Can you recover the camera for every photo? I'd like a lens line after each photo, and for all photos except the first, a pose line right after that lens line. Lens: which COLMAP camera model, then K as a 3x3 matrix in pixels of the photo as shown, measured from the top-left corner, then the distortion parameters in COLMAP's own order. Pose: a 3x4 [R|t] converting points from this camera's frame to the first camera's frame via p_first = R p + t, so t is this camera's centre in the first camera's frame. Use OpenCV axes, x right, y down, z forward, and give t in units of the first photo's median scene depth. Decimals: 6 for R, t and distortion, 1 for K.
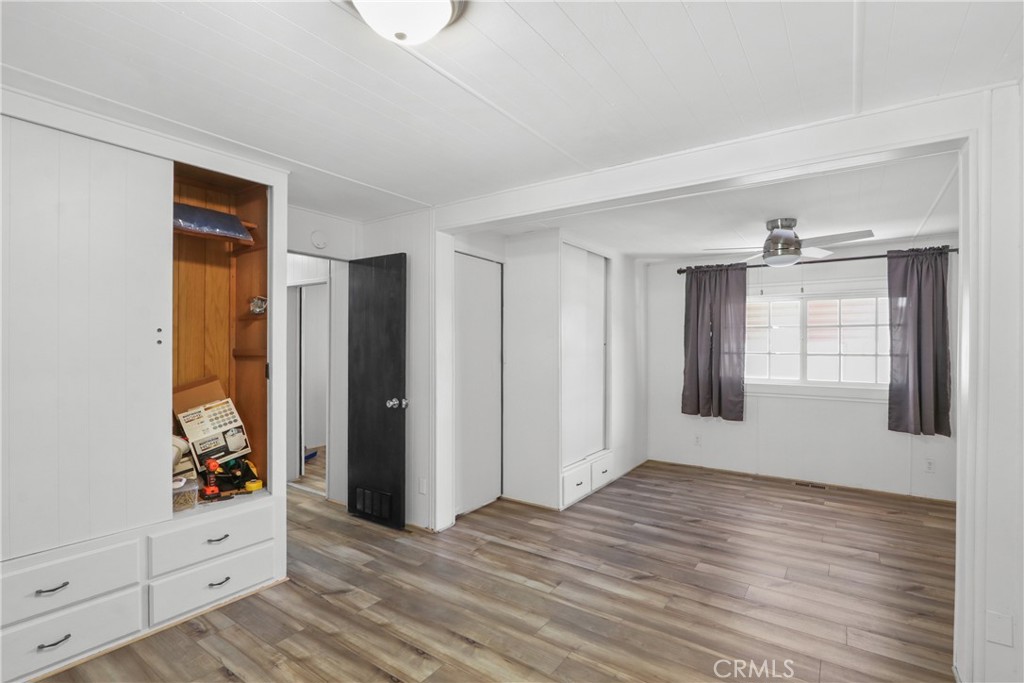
lens RADIAL K [[468.9, 0, 516.0], [0, 468.9, 341.8], [0, 0, 1]] dist [-0.014030, -0.000544]
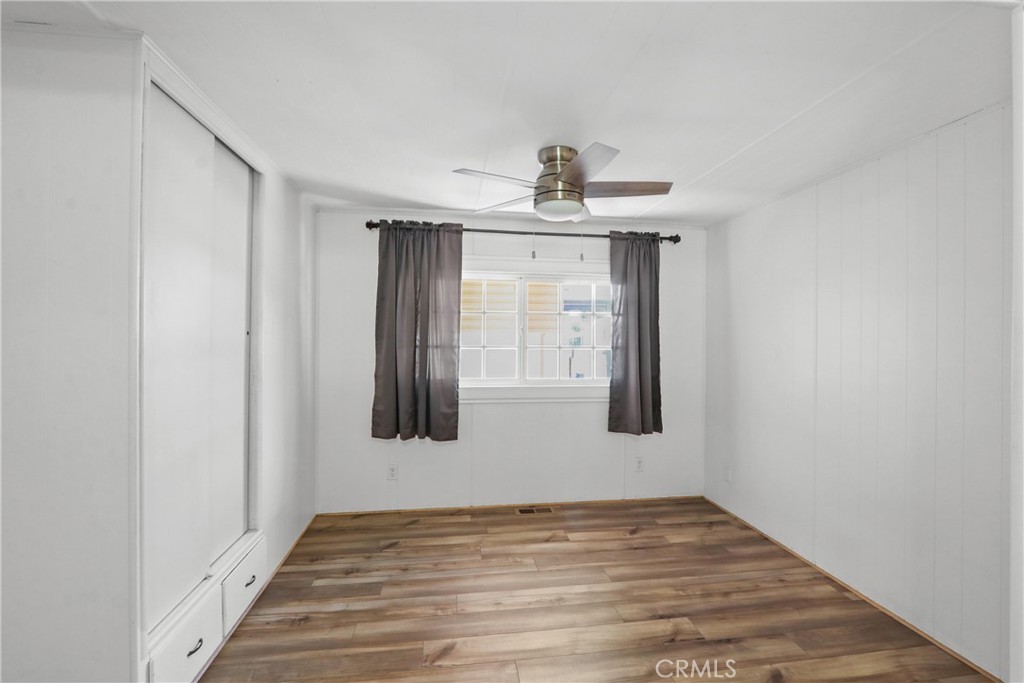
lens RADIAL K [[468.9, 0, 517.9], [0, 468.9, 336.8], [0, 0, 1]] dist [-0.014030, -0.000544]
pose [[0.719629, 0.005457, 0.694338, 0.045965], [-0.009236, 0.999956, 0.001714, 0.006856], [-0.694298, -0.007647, 0.719647, 0.434505]]
